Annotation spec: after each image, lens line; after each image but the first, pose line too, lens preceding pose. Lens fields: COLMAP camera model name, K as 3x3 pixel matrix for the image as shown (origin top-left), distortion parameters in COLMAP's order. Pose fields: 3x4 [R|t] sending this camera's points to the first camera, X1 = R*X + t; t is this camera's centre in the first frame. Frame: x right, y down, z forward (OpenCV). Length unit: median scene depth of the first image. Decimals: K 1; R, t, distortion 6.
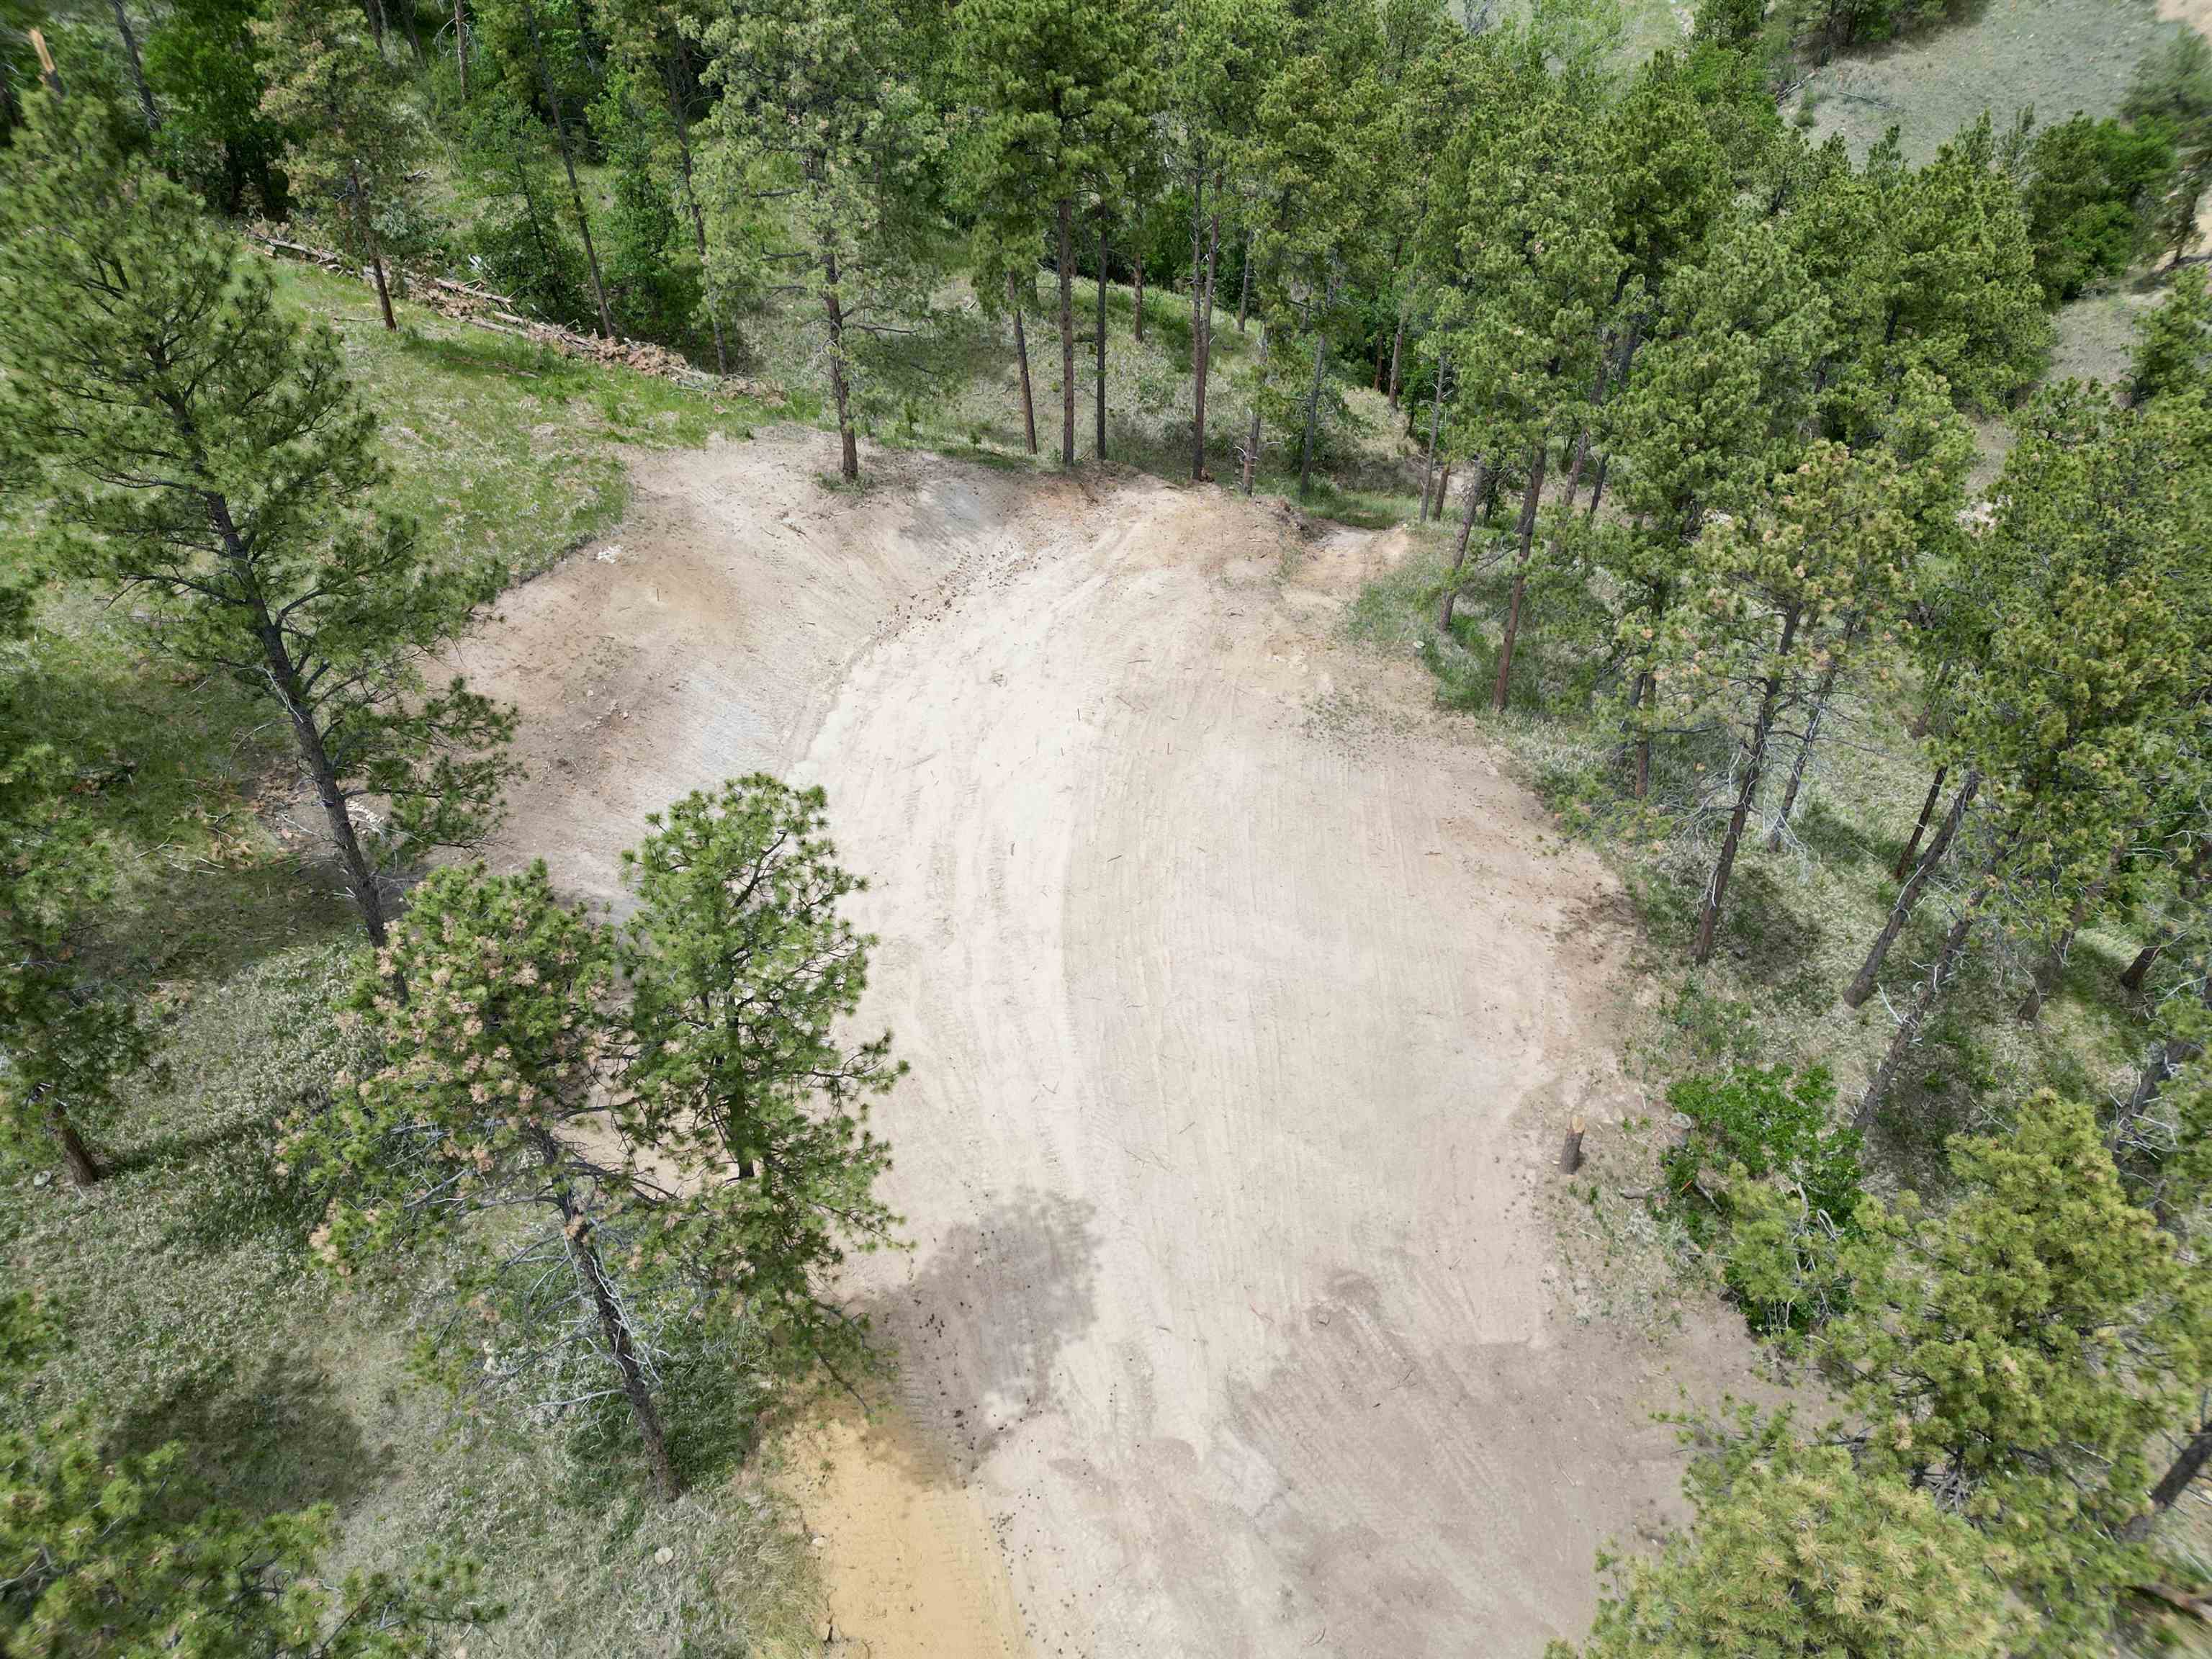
lens RADIAL K [[1510.2, 0, 1107.1], [0, 1510.2, 820.4], [0, 0, 1]] dist [0.048910, -0.041195]
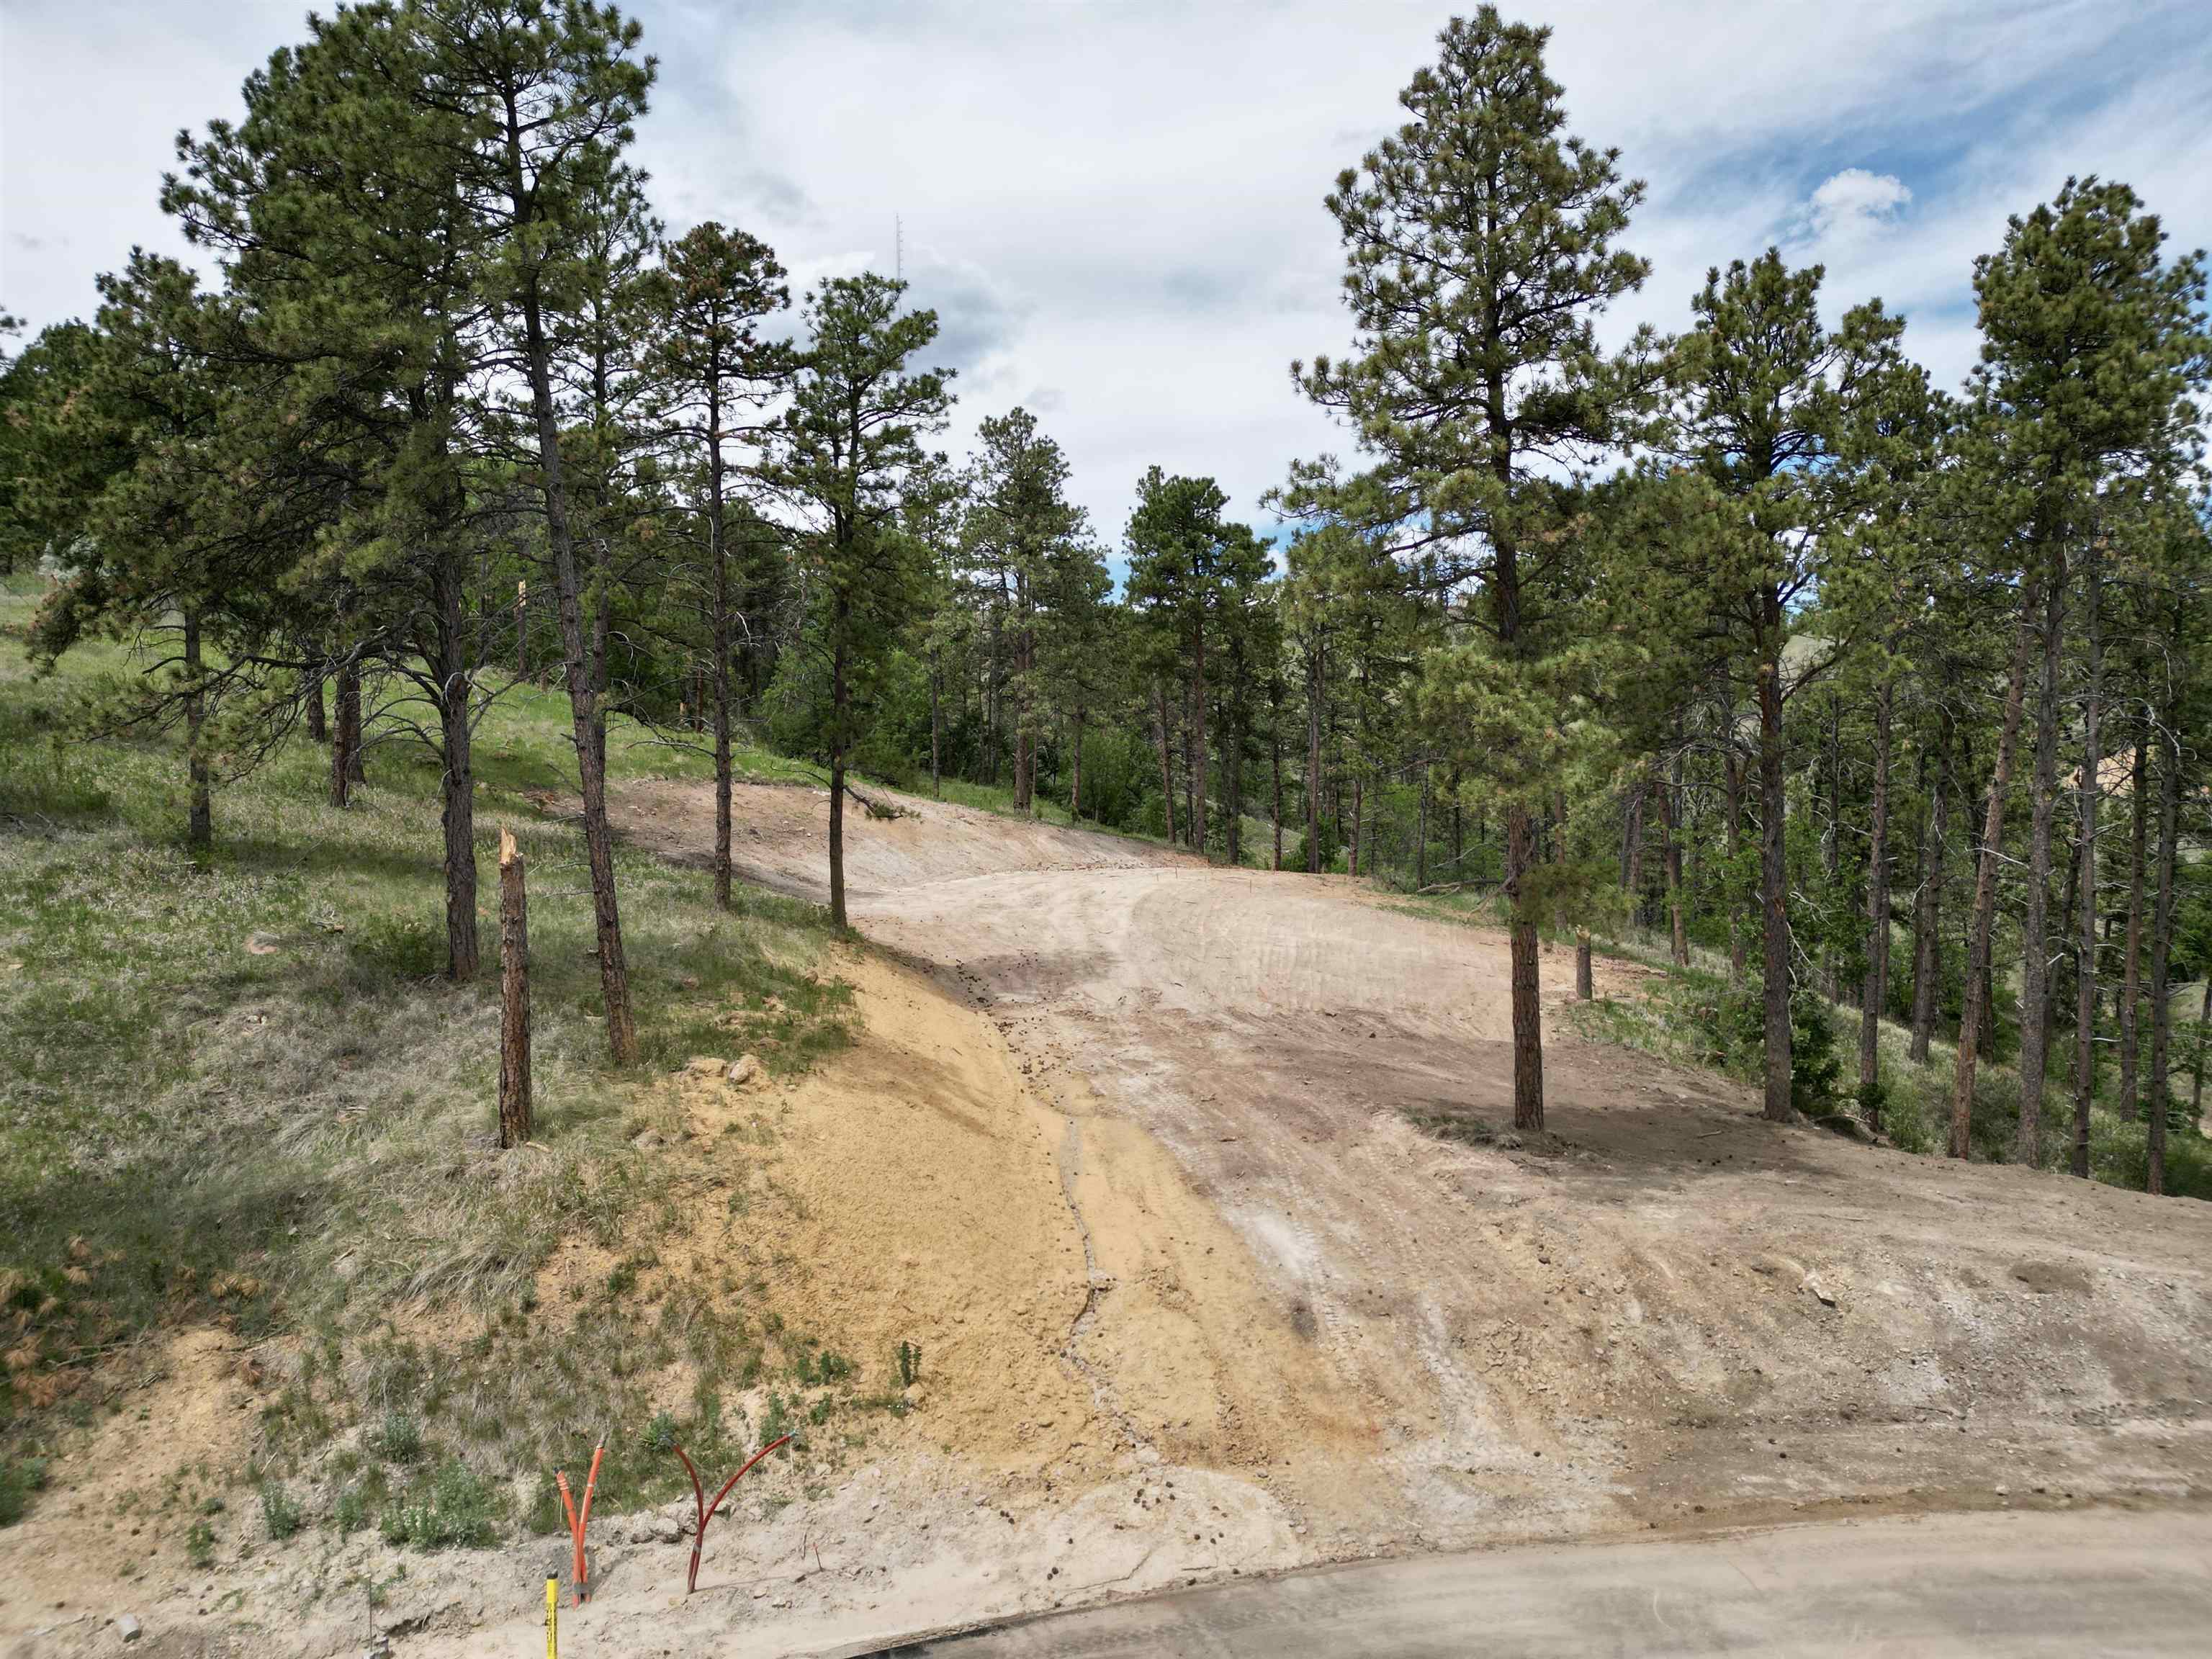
lens RADIAL K [[1510.2, 0, 1111.5], [0, 1510.2, 833.3], [0, 0, 1]] dist [0.048910, -0.041195]
pose [[0.989414, 0.005013, -0.145036, 0.100749], [-0.092698, 0.790778, -0.605043, 0.617561], [0.111658, 0.612083, 0.782871, 0.055757]]
